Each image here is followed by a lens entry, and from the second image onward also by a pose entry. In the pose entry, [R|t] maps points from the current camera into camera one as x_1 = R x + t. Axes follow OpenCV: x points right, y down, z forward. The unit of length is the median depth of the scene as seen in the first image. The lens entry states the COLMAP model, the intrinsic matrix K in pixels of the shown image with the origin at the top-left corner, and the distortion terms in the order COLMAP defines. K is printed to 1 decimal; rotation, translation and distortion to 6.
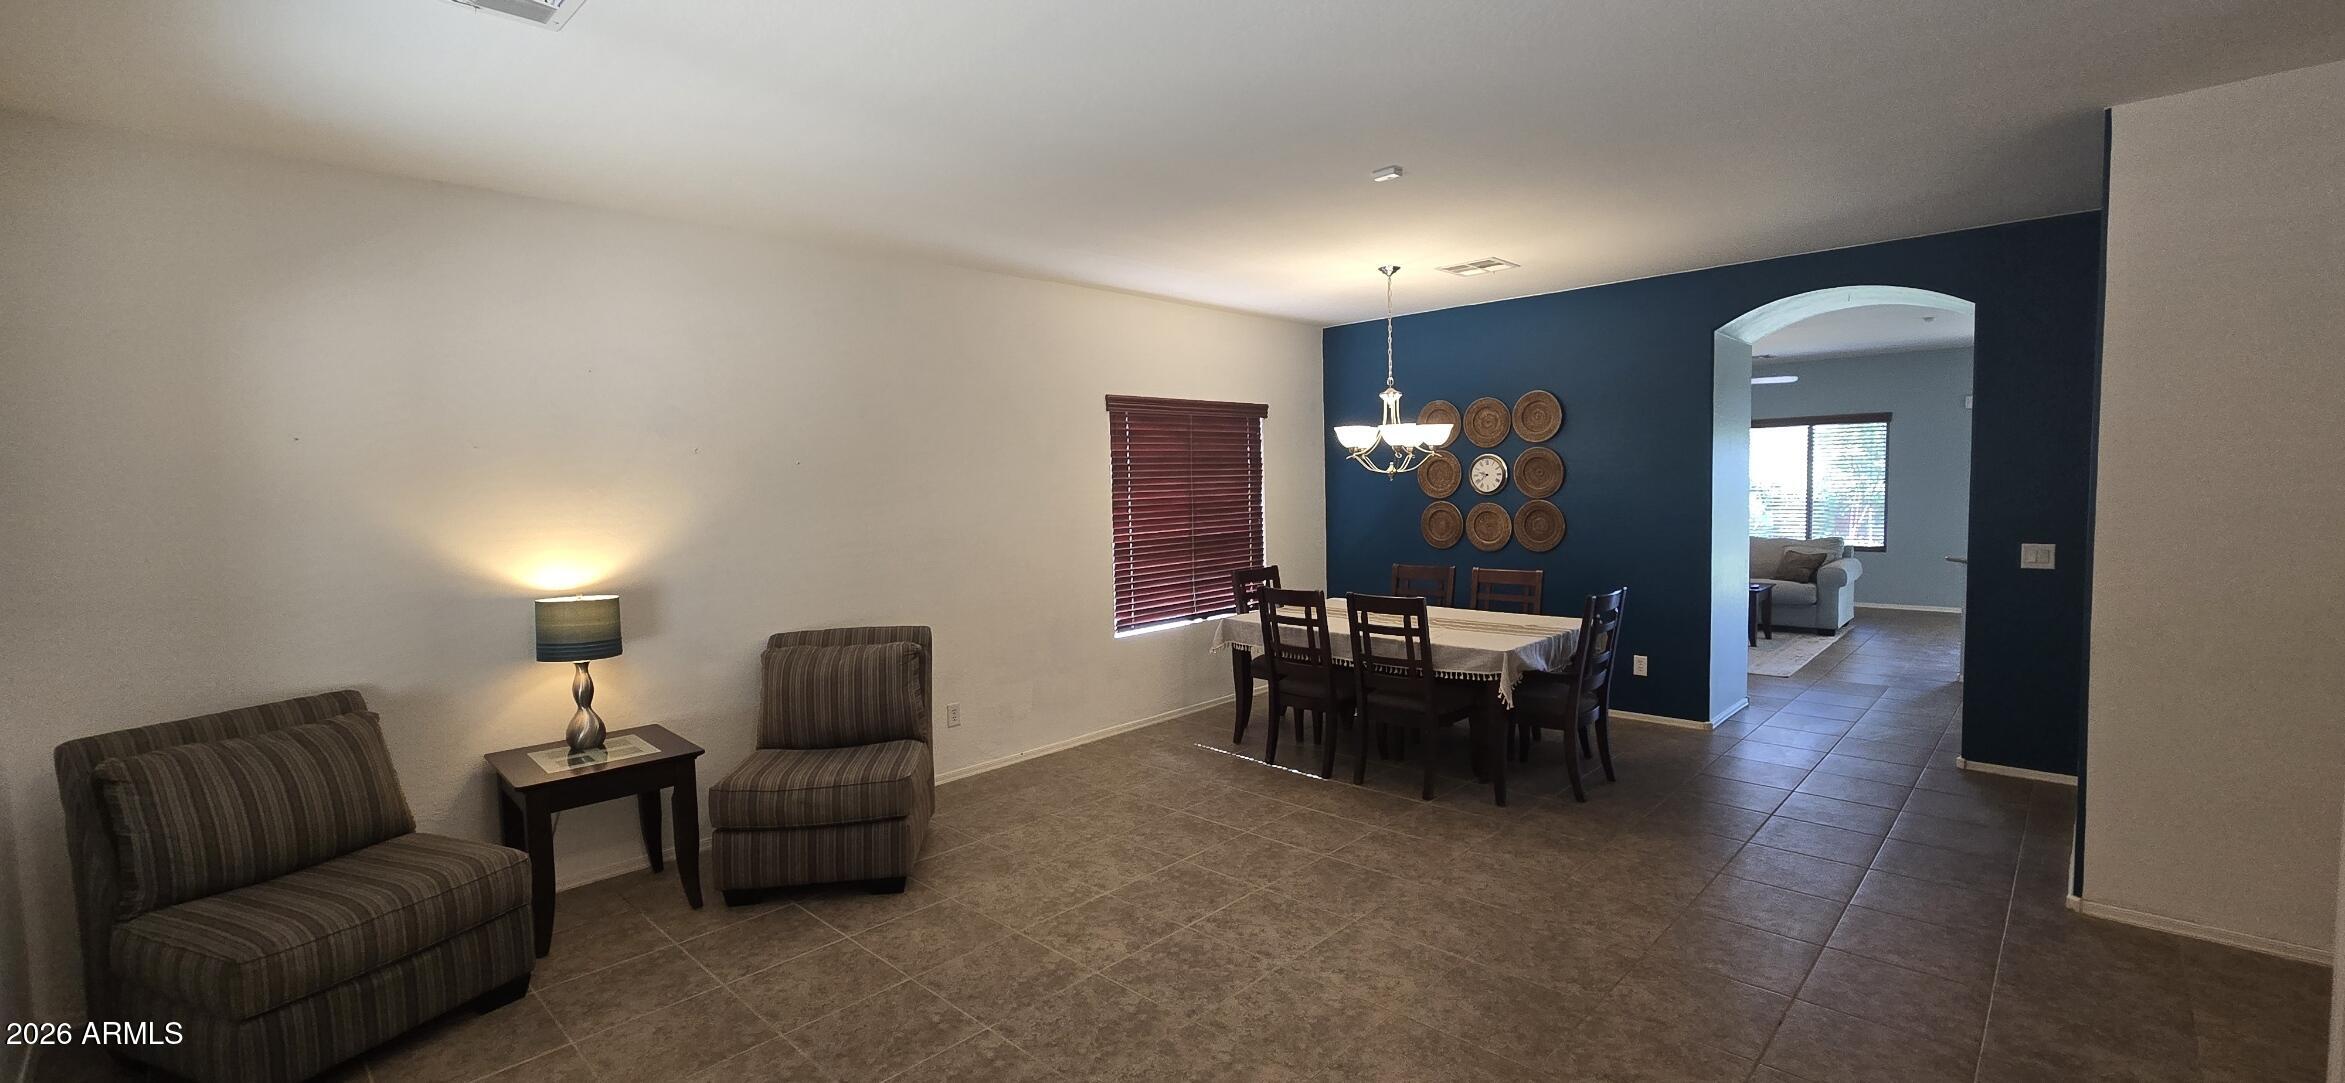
lens RADIAL K [[971.2, 0, 1188.8], [0, 971.2, 534.1], [0, 0, 1]] dist [-0.000885, 0.001155]
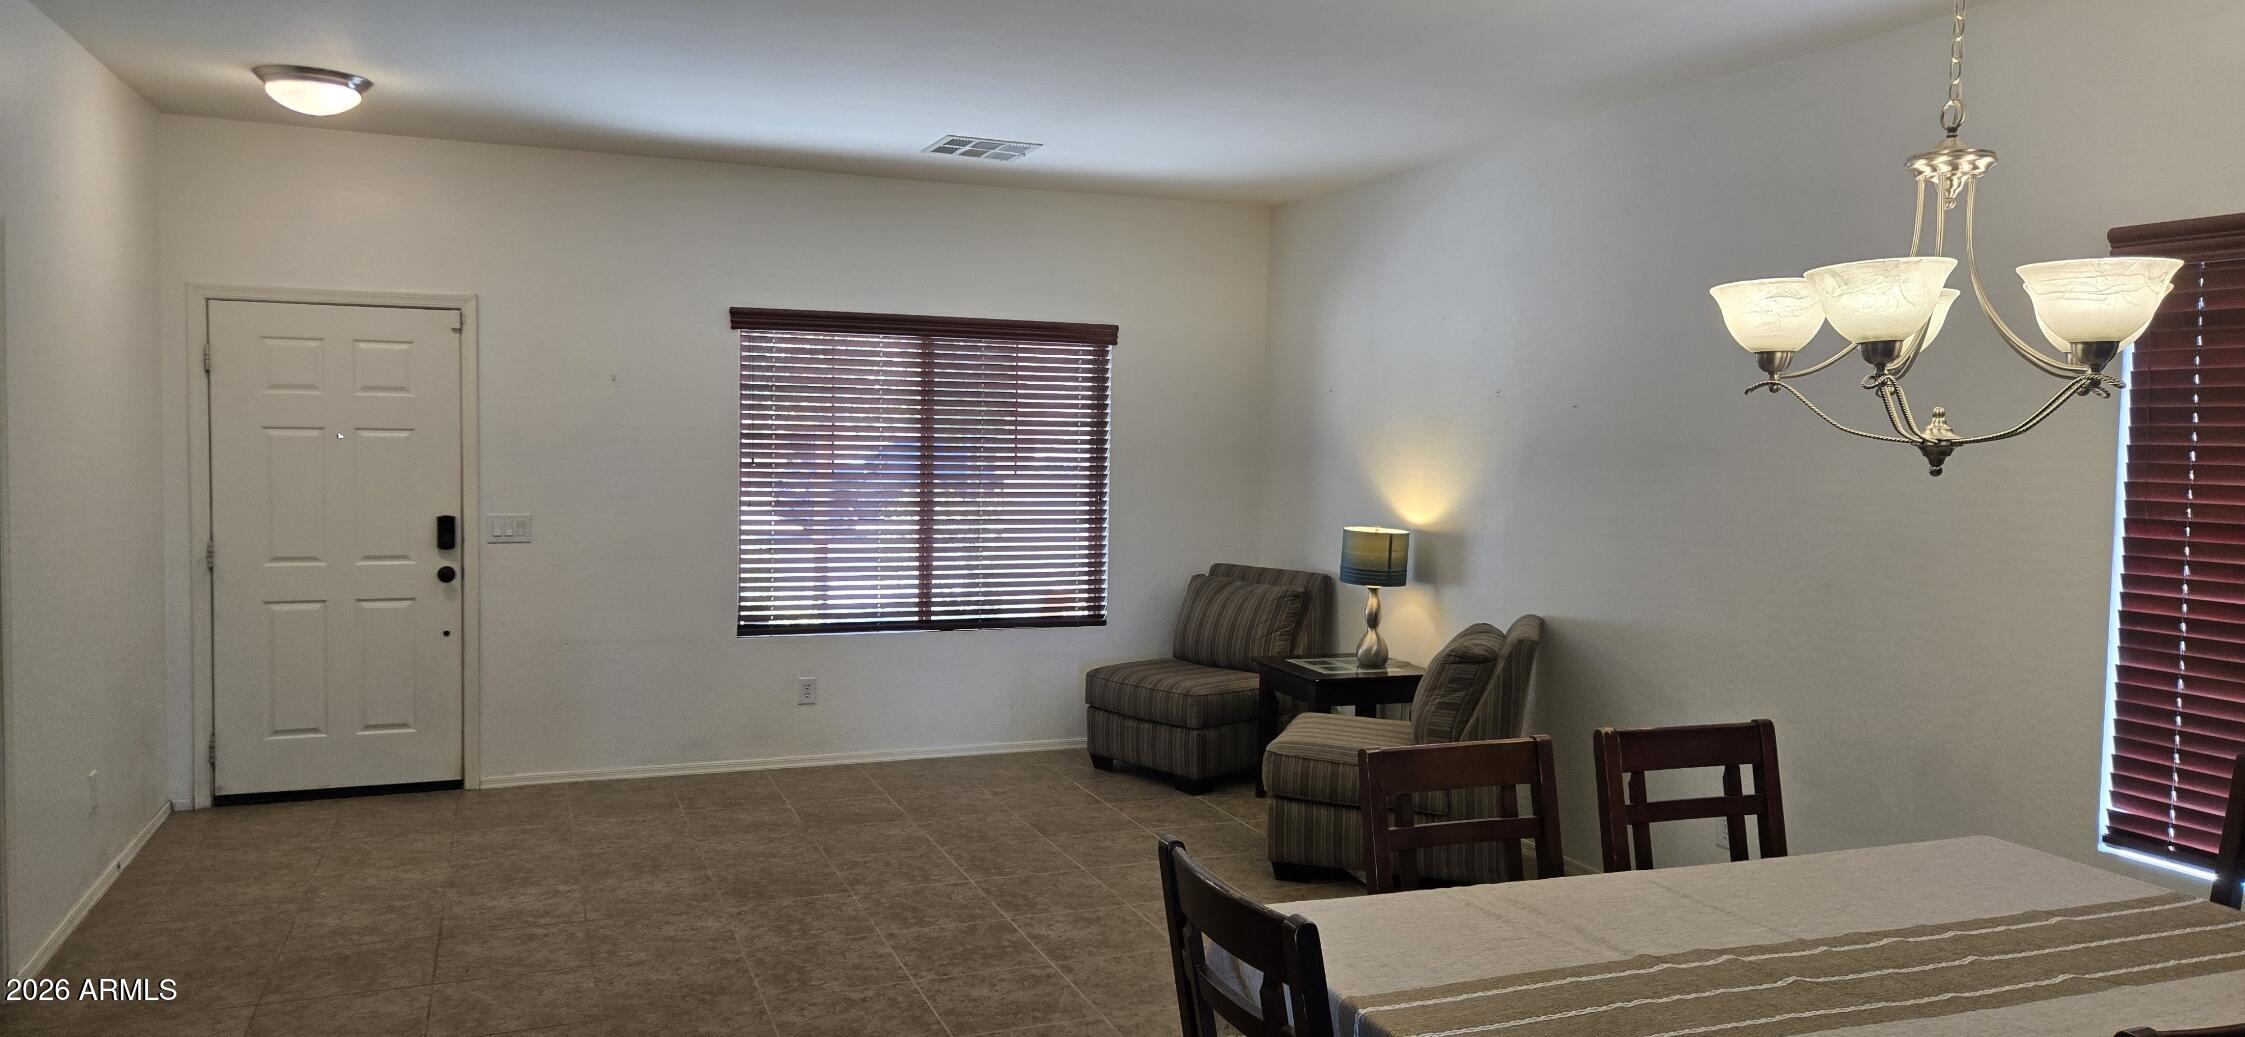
lens RADIAL K [[1507.6, 0, 1100.8], [0, 1507.6, 516.7], [0, 0, 1]] dist [0.059418, -0.049721]
pose [[-0.432012, 0.069148, -0.899213, 1.176631], [-0.060092, 0.992634, 0.105202, -0.123043], [0.899863, 0.099484, -0.424675, 1.622302]]
